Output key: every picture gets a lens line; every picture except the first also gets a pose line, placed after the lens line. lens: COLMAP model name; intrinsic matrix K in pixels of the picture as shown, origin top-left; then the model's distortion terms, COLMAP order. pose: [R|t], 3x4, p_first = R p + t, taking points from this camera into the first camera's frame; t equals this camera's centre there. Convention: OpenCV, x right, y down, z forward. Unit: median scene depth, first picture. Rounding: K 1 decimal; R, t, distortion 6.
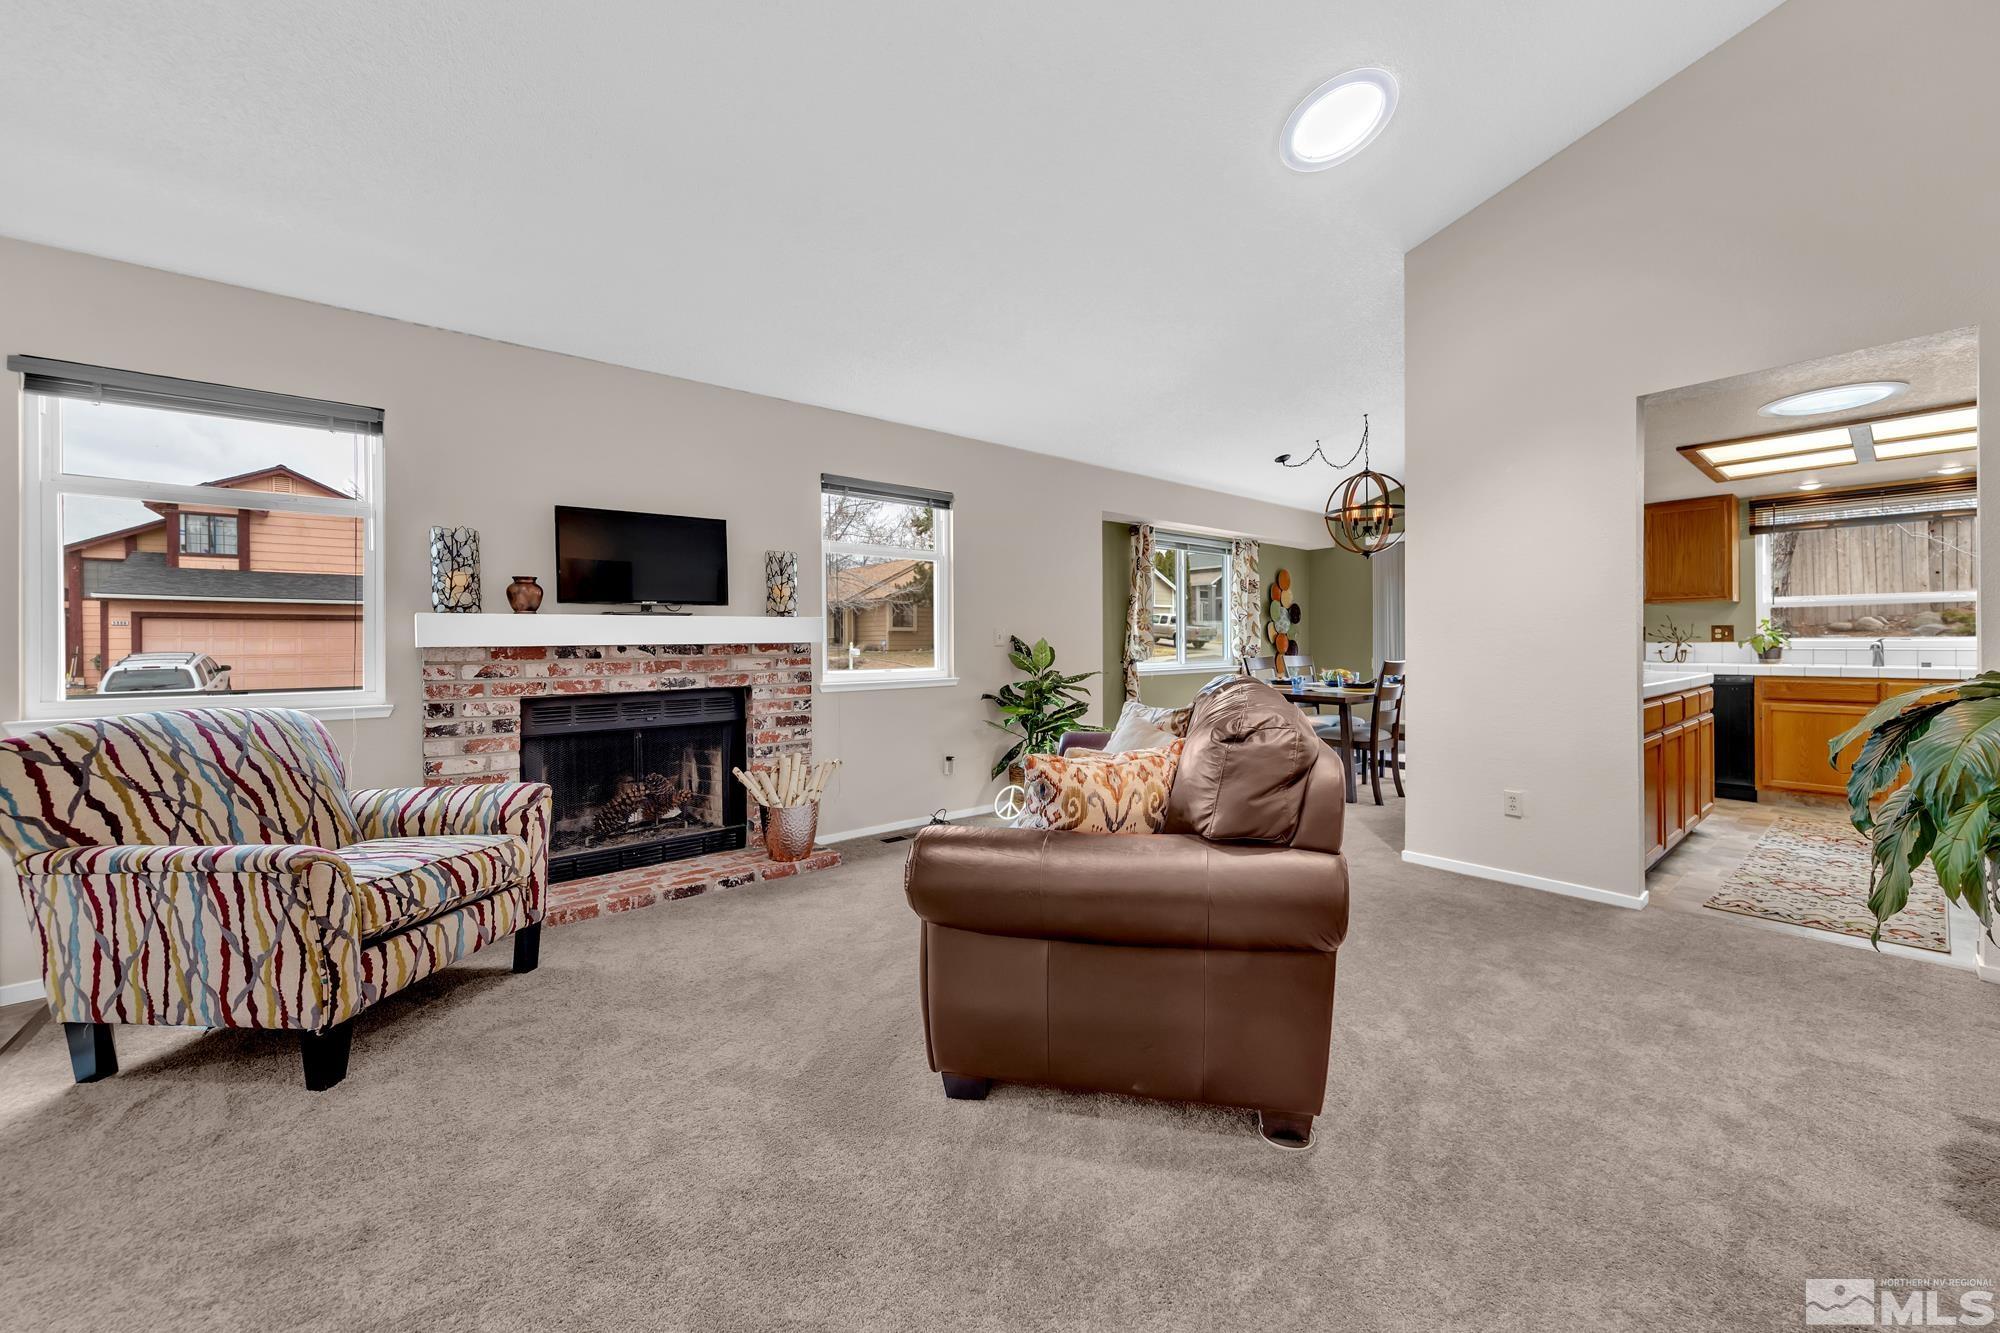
lens RADIAL K [[747.1, 0, 999.8], [0, 747.1, 651.0], [0, 0, 1]] dist [-0.007346, 0.000046]
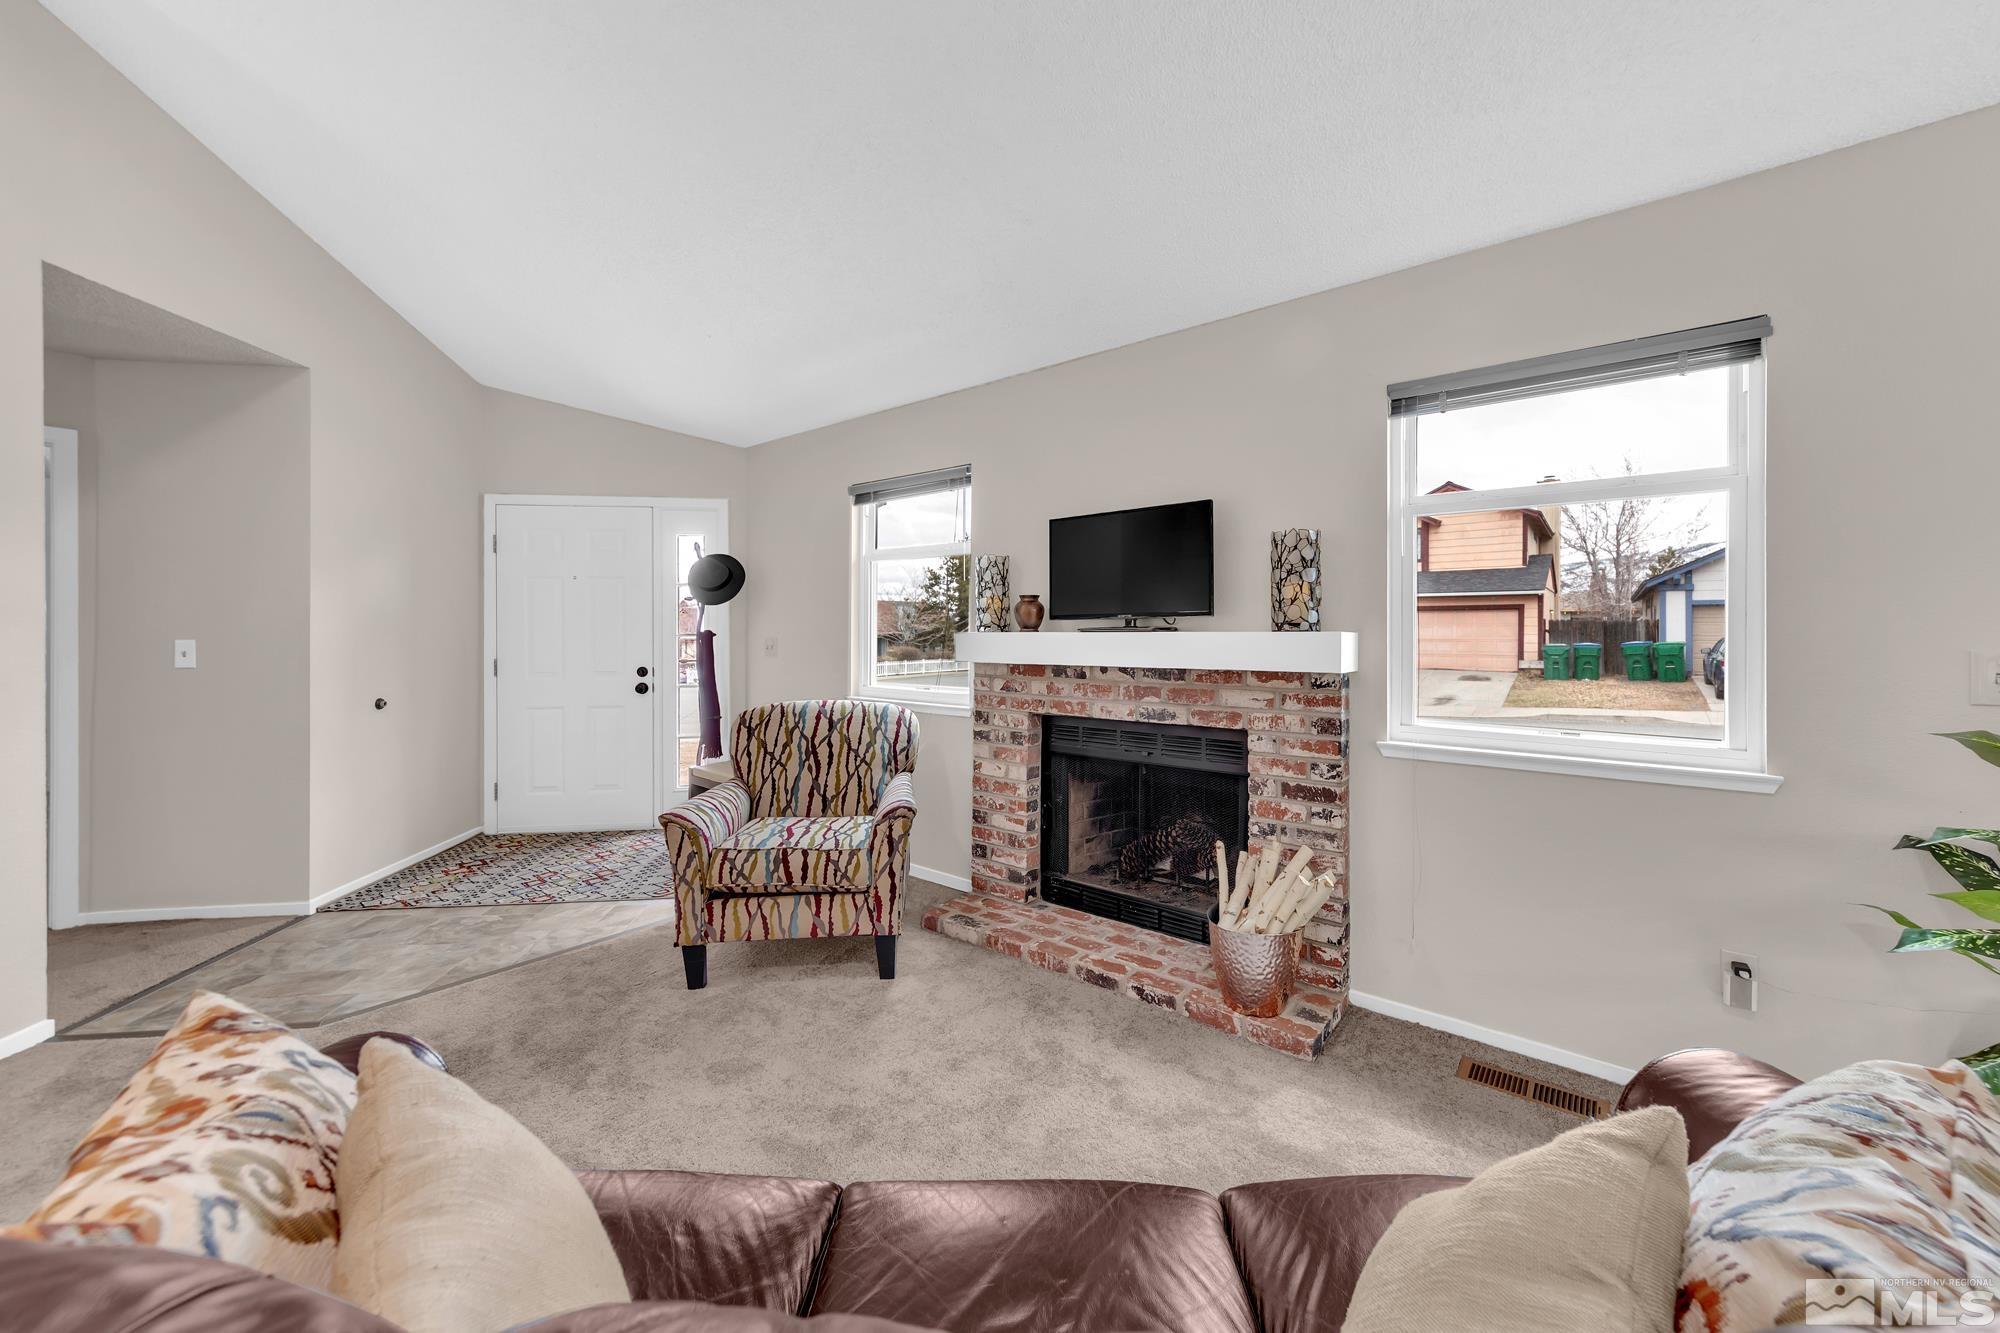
lens RADIAL K [[730.9, 0, 1024.1], [0, 730.9, 626.1], [0, 0, 1]] dist [0.008445, -0.000137]
pose [[0.239214, 0.001279, -0.970966, 0.319551], [-0.014283, 0.999896, -0.002202, -0.052491], [0.970862, 0.014396, 0.239207, 0.713905]]
